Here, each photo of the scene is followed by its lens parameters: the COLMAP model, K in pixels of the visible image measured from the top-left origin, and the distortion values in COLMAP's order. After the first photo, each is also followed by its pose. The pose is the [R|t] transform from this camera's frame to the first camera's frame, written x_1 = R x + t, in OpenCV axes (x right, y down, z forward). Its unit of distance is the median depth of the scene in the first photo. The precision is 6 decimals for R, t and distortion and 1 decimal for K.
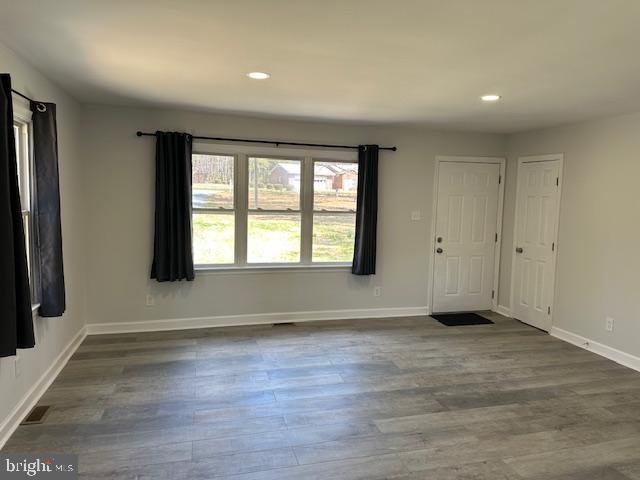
lens RADIAL K [[448.7, 0, 322.8], [0, 448.7, 234.3], [0, 0, 1]] dist [0.046786, -0.049104]
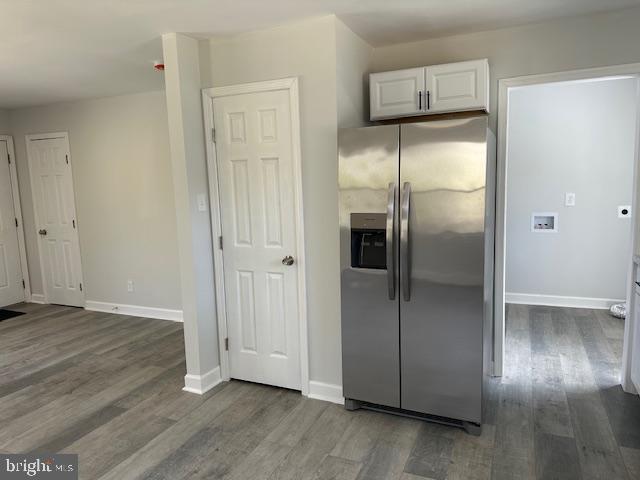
lens RADIAL K [[448.7, 0, 319.1], [0, 448.7, 235.1], [0, 0, 1]] dist [0.046786, -0.049104]
pose [[0.640825, -0.139927, 0.754827, 0.112134], [0.115877, 0.989613, 0.085076, 0.035440], [-0.758891, 0.032948, 0.650383, -0.092673]]
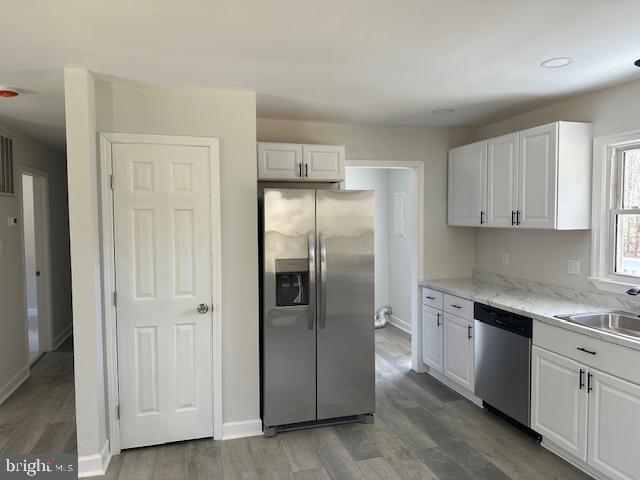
lens RADIAL K [[448.7, 0, 314.3], [0, 448.7, 240.5], [0, 0, 1]] dist [0.046786, -0.049104]
pose [[-0.004833, -0.072823, 0.997333, -0.166268], [0.096922, 0.992615, 0.072948, -0.027818], [-0.995280, 0.097016, 0.002261, 0.287335]]
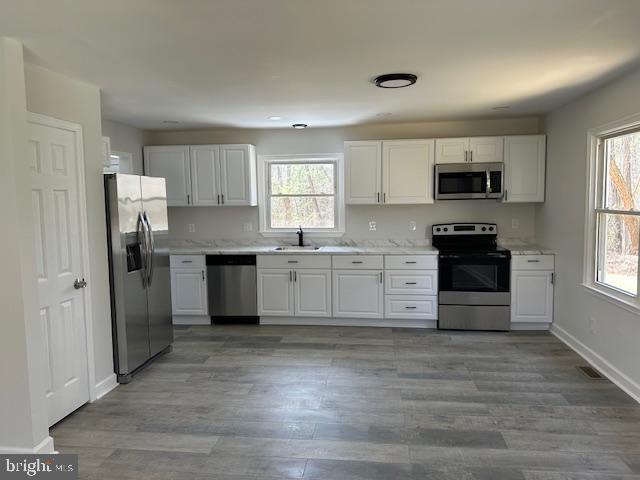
lens RADIAL K [[448.7, 0, 319.5], [0, 448.7, 239.5], [0, 0, 1]] dist [0.046786, -0.049104]
pose [[-0.917711, -0.042547, 0.394964, -0.124300], [0.032546, 0.982853, 0.181498, -0.100055], [-0.395914, 0.179418, -0.900589, 1.180490]]
